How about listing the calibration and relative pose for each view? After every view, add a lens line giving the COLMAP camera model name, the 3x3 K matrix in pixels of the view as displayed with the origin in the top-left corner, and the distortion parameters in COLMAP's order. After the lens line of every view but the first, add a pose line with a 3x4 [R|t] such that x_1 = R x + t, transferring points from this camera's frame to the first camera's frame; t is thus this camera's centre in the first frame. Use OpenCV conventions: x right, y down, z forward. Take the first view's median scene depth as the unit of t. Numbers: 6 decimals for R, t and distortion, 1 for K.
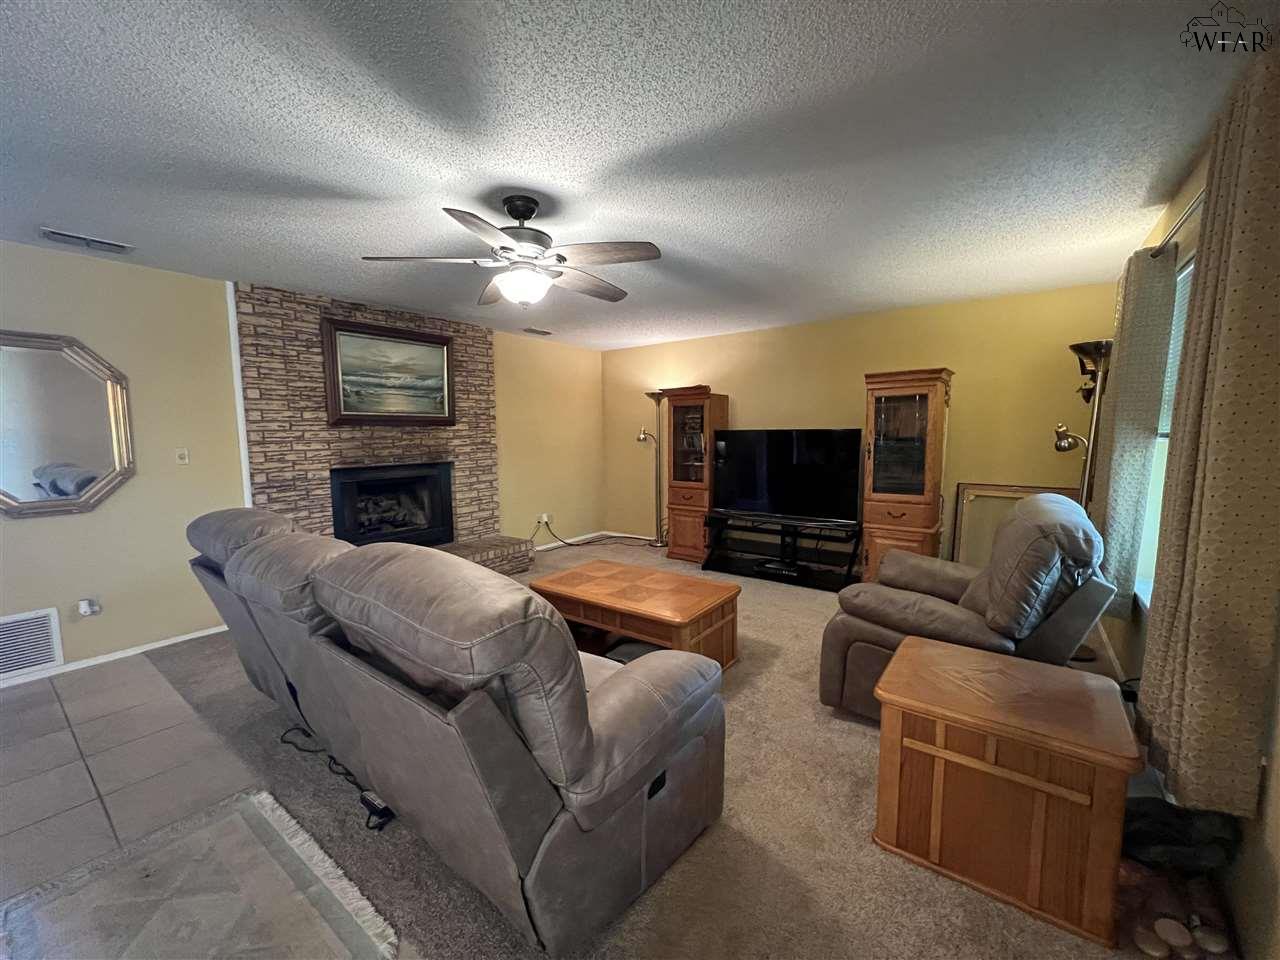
lens RADIAL K [[512.4, 0, 637.1], [0, 512.4, 484.4], [0, 0, 1]] dist [0.001319, 0.000099]
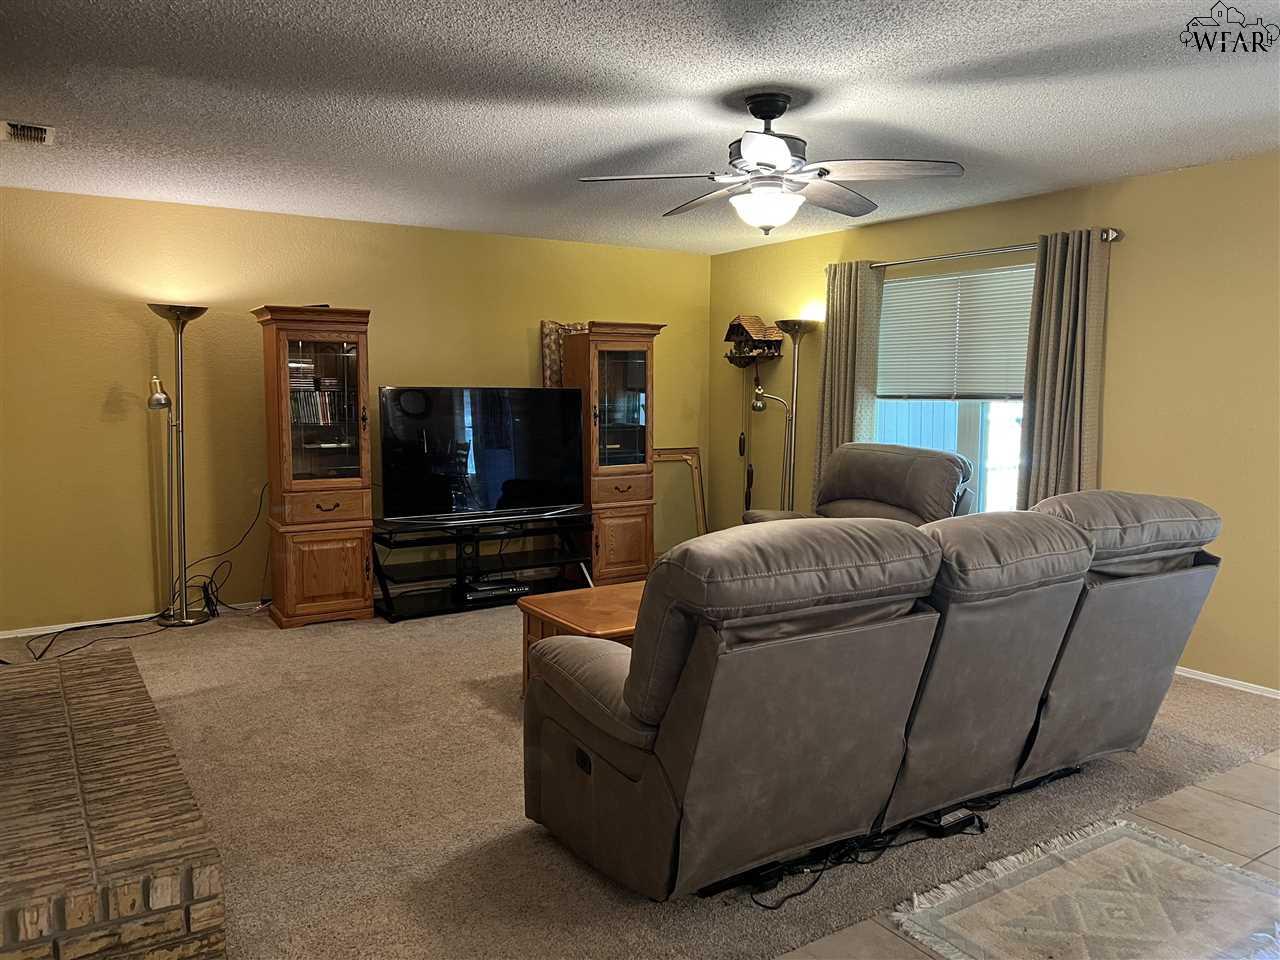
lens RADIAL K [[963.5, 0, 649.8], [0, 963.5, 475.9], [0, 0, 1]] dist [0.062920, -0.077021]
pose [[0.339200, -0.078194, 0.937459, -0.941540], [0.087274, 0.994857, 0.051403, -0.038931], [-0.936657, 0.064380, 0.344280, 0.380522]]
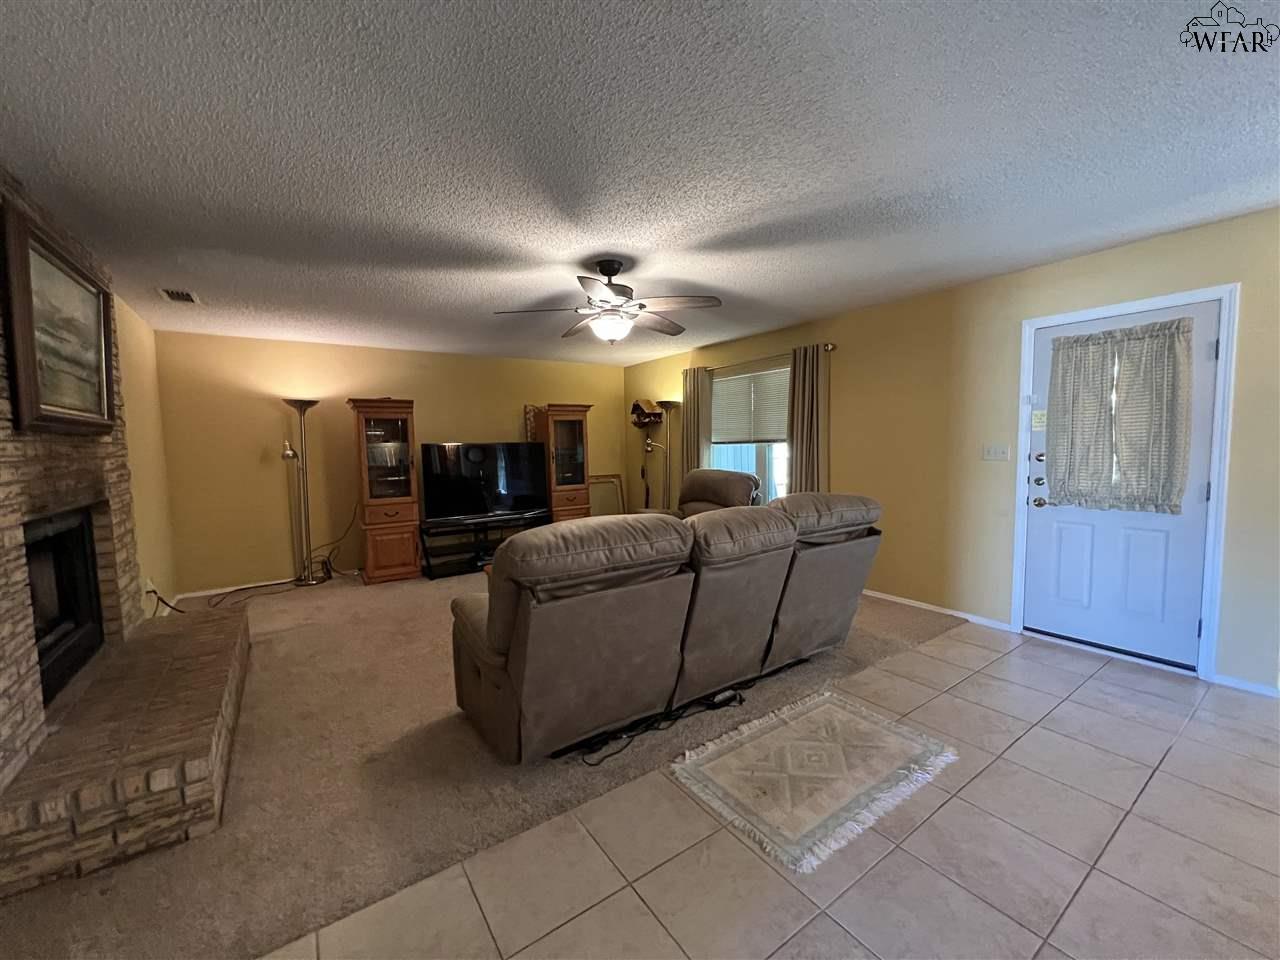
lens RADIAL K [[512.5, 0, 640.0], [0, 512.5, 480.0], [0, 0, 1]] dist [-0.000588, -0.000205]
pose [[0.314727, -0.066566, 0.946845, -0.808974], [0.112553, 0.993117, 0.032407, -0.020380], [-0.942485, 0.096371, 0.320053, 0.306732]]
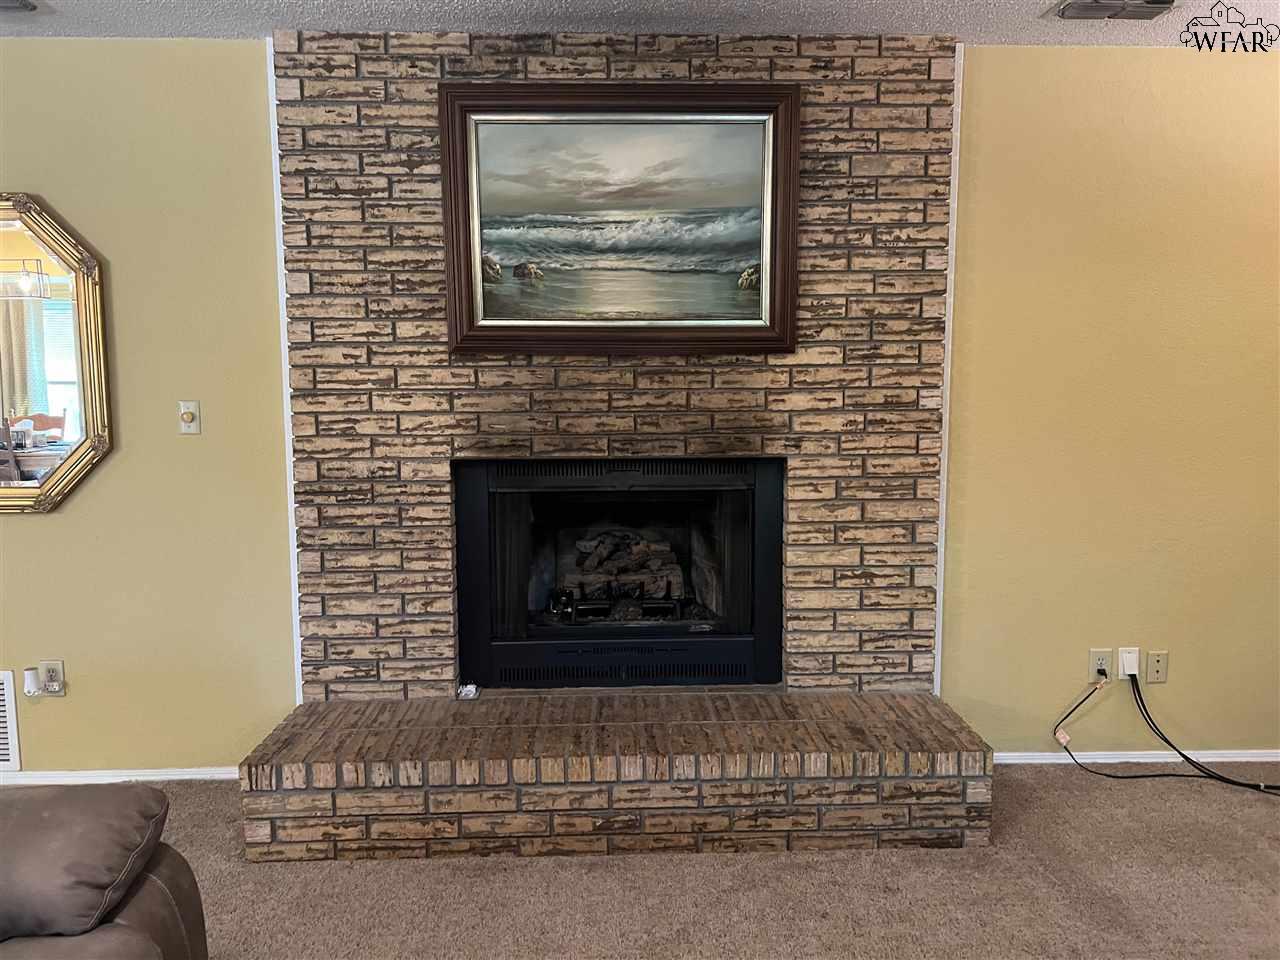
lens RADIAL K [[954.3, 0, 644.5], [0, 954.3, 486.5], [0, 0, 1]] dist [0.065689, -0.082725]
pose [[0.625566, 0.095022, -0.774363, 0.095235], [-0.083079, 0.995025, 0.054984, -0.060195], [0.775735, 0.029938, 0.630348, 0.597829]]
